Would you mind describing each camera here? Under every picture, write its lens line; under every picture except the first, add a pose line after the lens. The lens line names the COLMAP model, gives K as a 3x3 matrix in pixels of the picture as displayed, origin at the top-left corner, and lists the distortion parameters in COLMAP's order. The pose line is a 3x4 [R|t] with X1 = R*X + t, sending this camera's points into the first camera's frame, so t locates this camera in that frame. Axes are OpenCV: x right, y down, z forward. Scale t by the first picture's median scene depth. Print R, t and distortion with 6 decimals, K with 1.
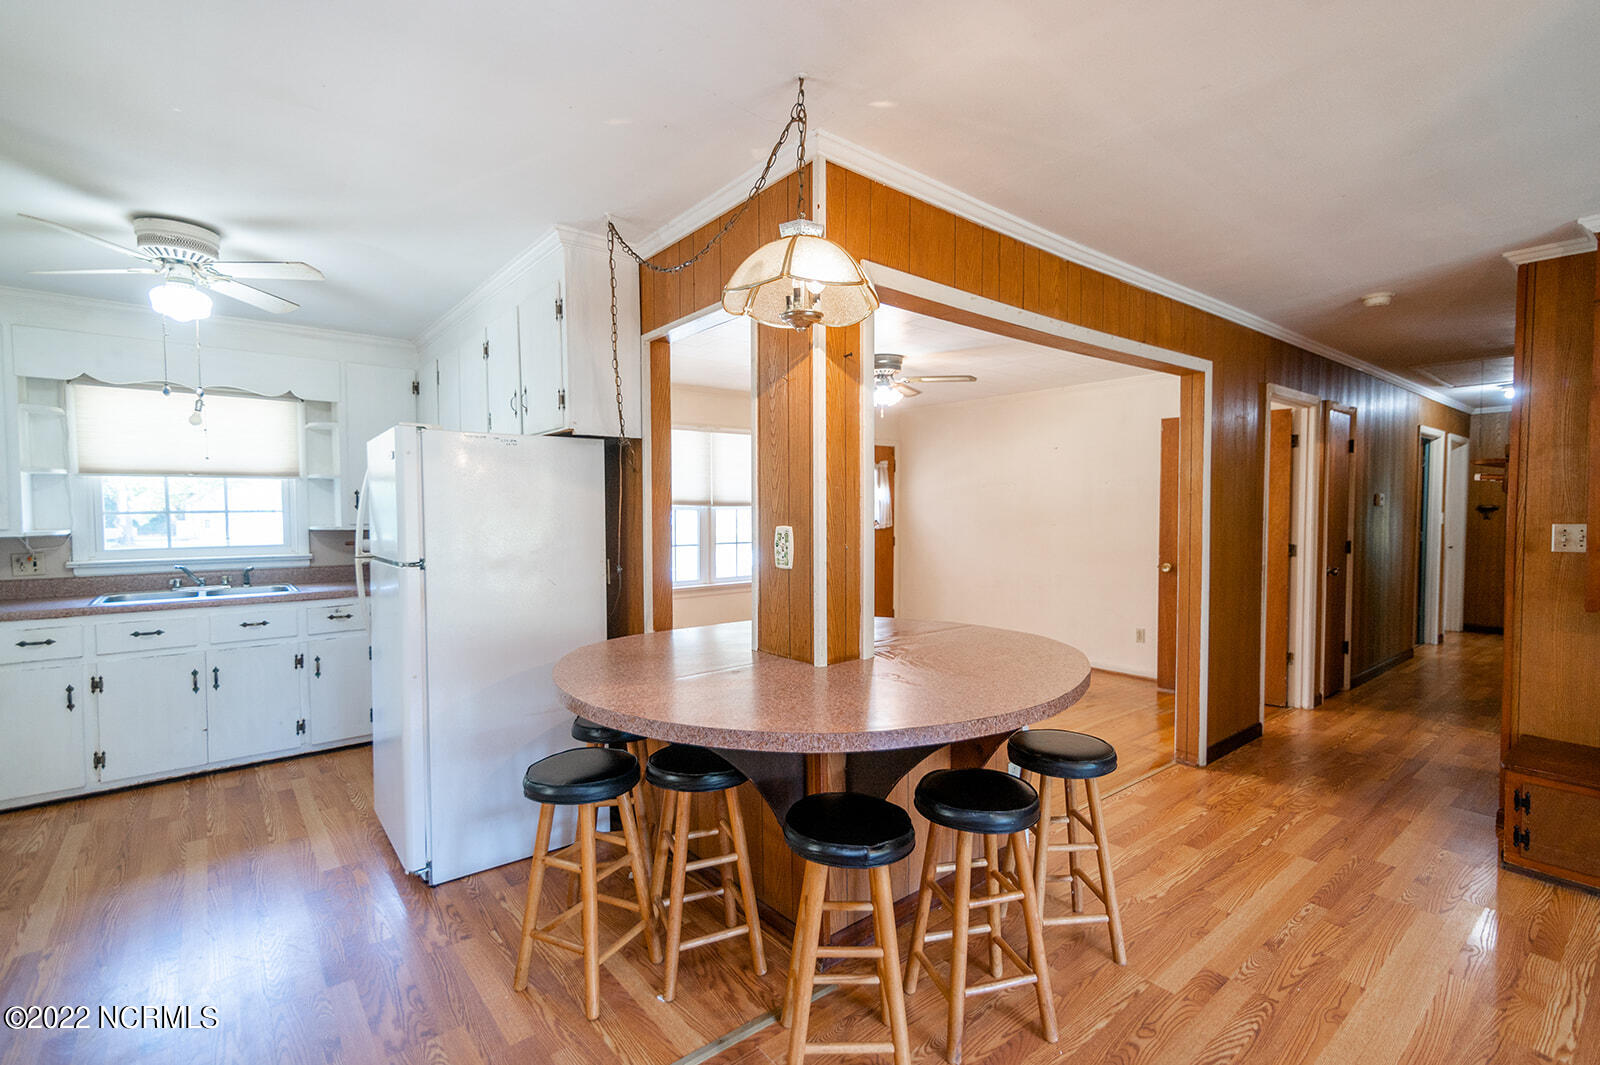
lens RADIAL K [[723.1, 0, 800.1], [0, 723.1, 534.9], [0, 0, 1]] dist [0.013311, -0.000464]
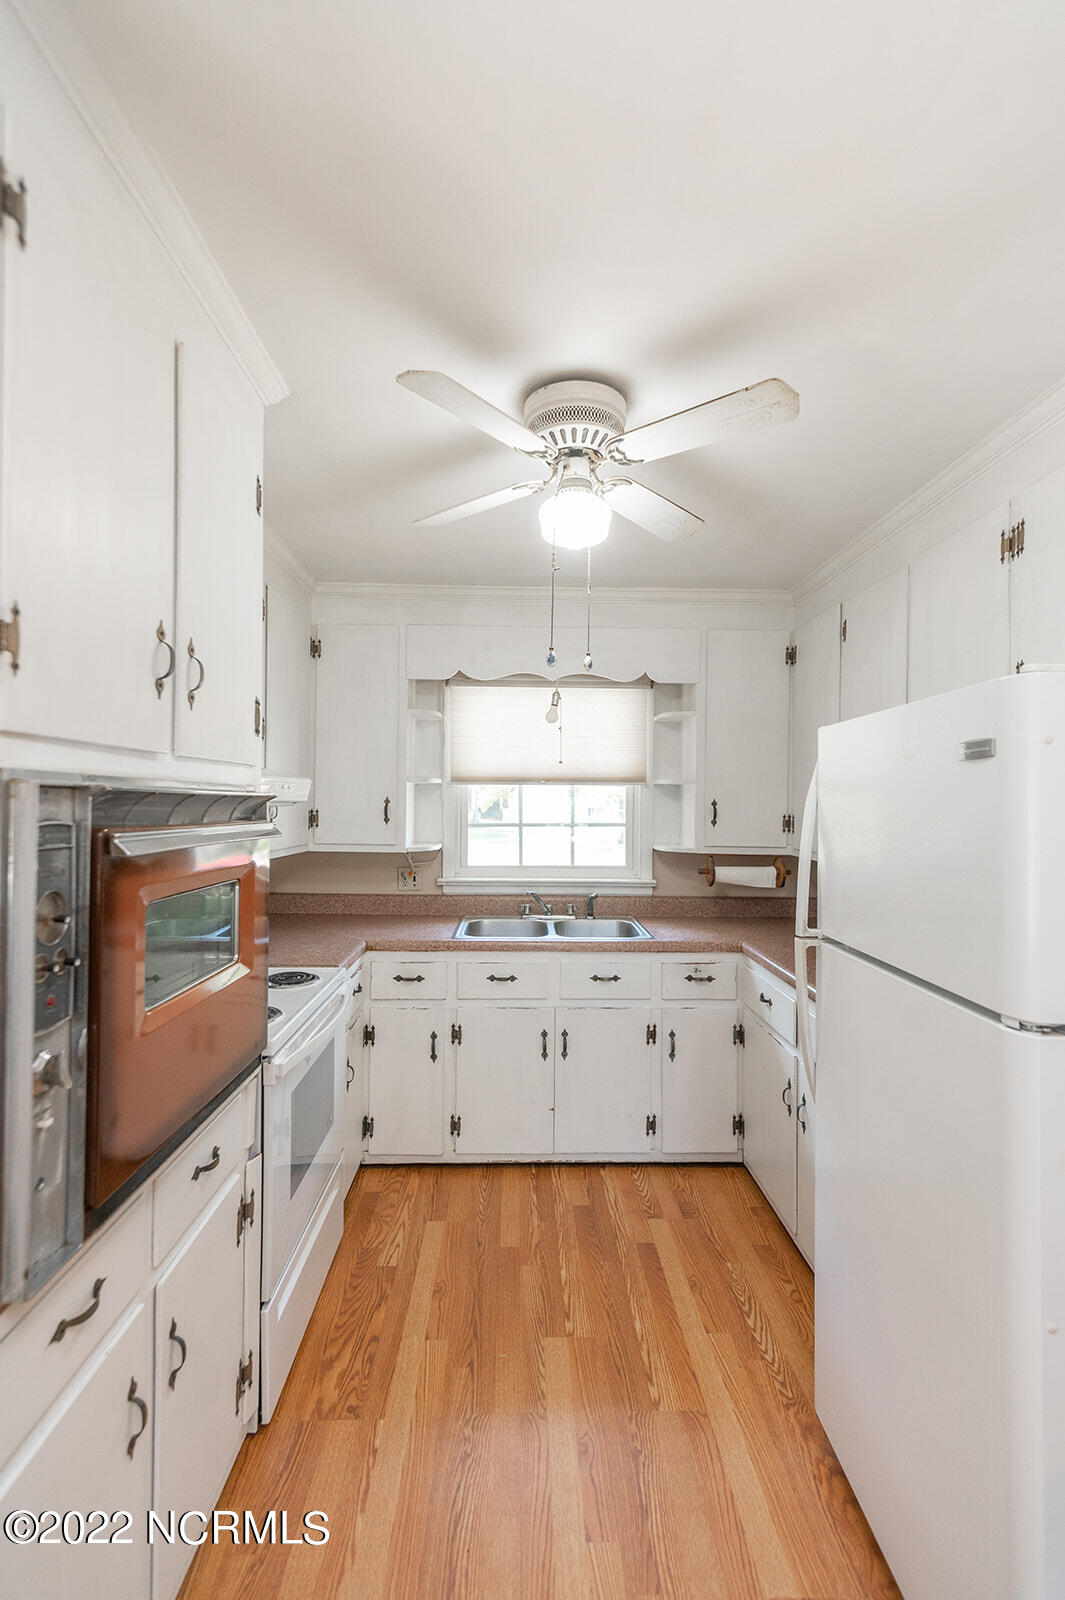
lens RADIAL K [[723.1, 0, 529.1], [0, 723.1, 793.7], [0, 0, 1]] dist [0.013311, -0.000464]
pose [[0.783889, 0.004909, -0.620882, -0.348622], [-0.033658, 0.998834, -0.034597, -0.042059], [0.619989, 0.048018, 0.783140, 0.354948]]
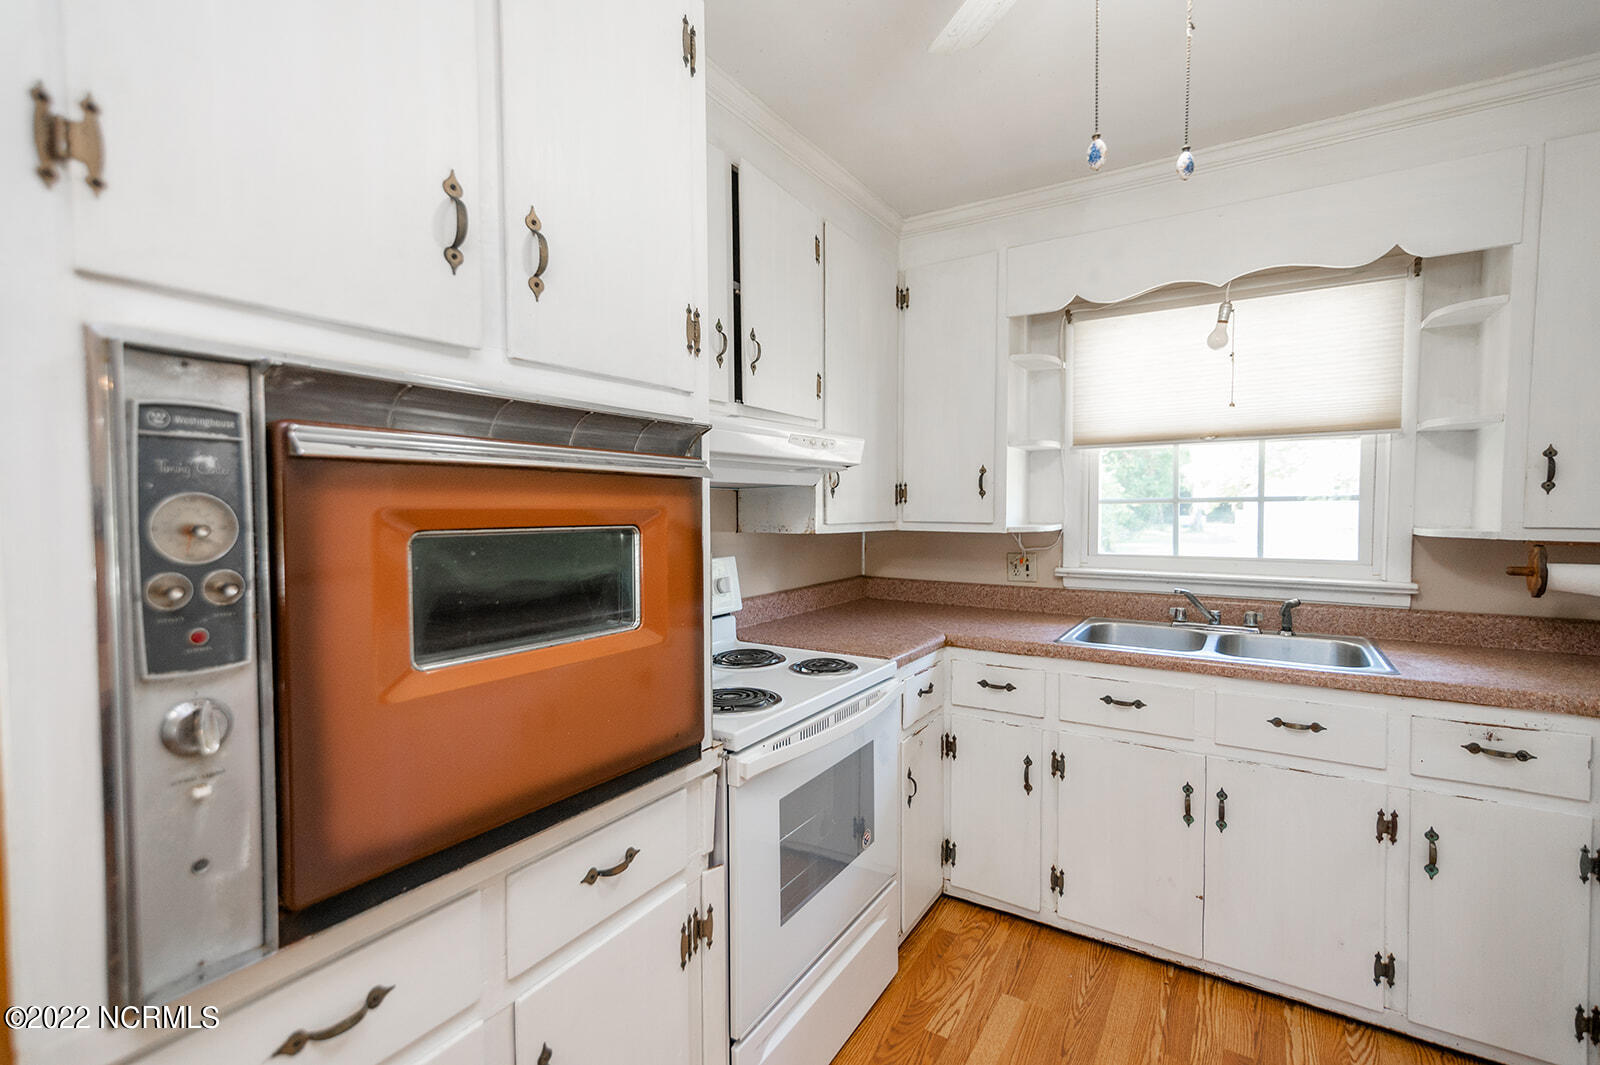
lens RADIAL K [[714.1, 0, 800.0], [0, 714.1, 532.5], [0, 0, 1]] dist [0.014485, -0.000698]
pose [[0.310736, 0.040841, -0.949618, -0.400743], [-0.030775, 0.998985, 0.032894, -0.014341], [0.949998, 0.019004, 0.311678, 0.533060]]
